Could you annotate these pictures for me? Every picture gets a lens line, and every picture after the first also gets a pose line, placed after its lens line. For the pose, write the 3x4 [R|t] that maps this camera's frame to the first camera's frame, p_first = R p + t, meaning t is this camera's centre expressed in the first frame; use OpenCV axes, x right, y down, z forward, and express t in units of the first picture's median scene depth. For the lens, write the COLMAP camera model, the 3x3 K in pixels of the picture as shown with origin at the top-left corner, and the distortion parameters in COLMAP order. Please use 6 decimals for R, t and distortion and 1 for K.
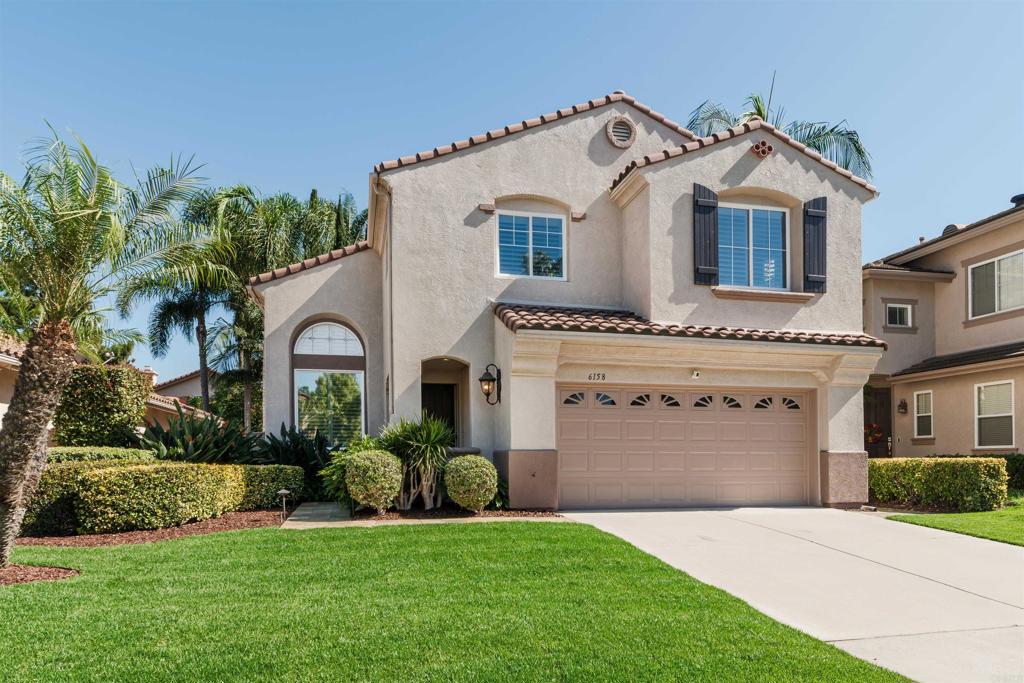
lens RADIAL K [[459.5, 0, 513.1], [0, 459.5, 332.9], [0, 0, 1]] dist [0.001381, 0.000339]
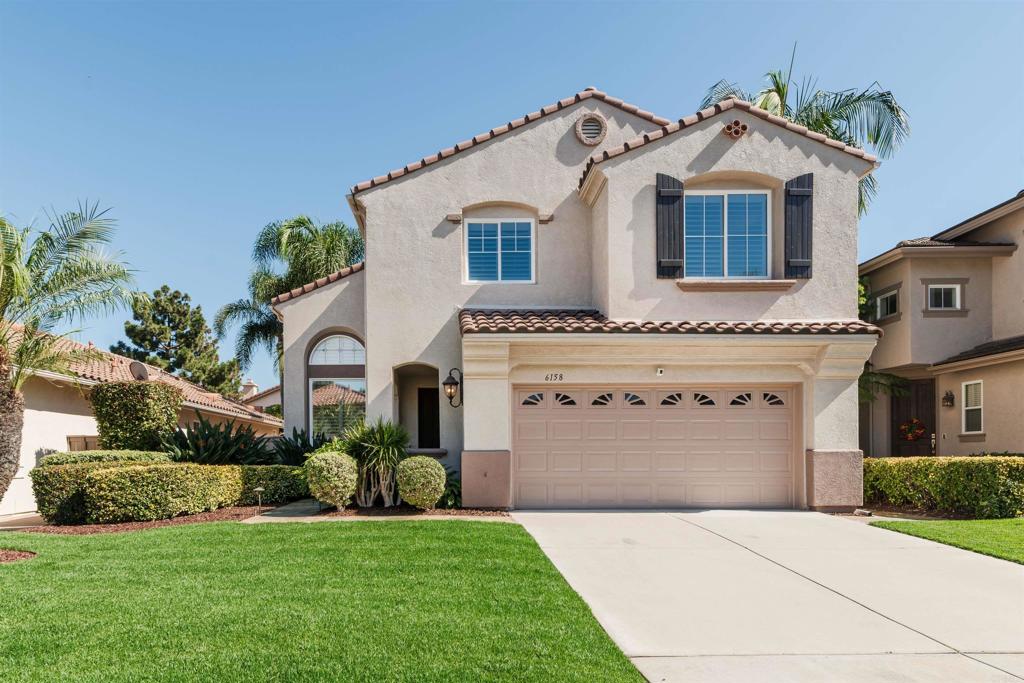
lens RADIAL K [[441.2, 0, 512.0], [0, 441.2, 341.5], [0, 0, 1]] dist [0.001570, 0.000157]
pose [[0.986558, -0.044399, -0.157267, 0.229864], [0.045886, 0.998930, 0.005835, 0.007296], [0.156839, -0.012973, 0.987539, 0.034480]]
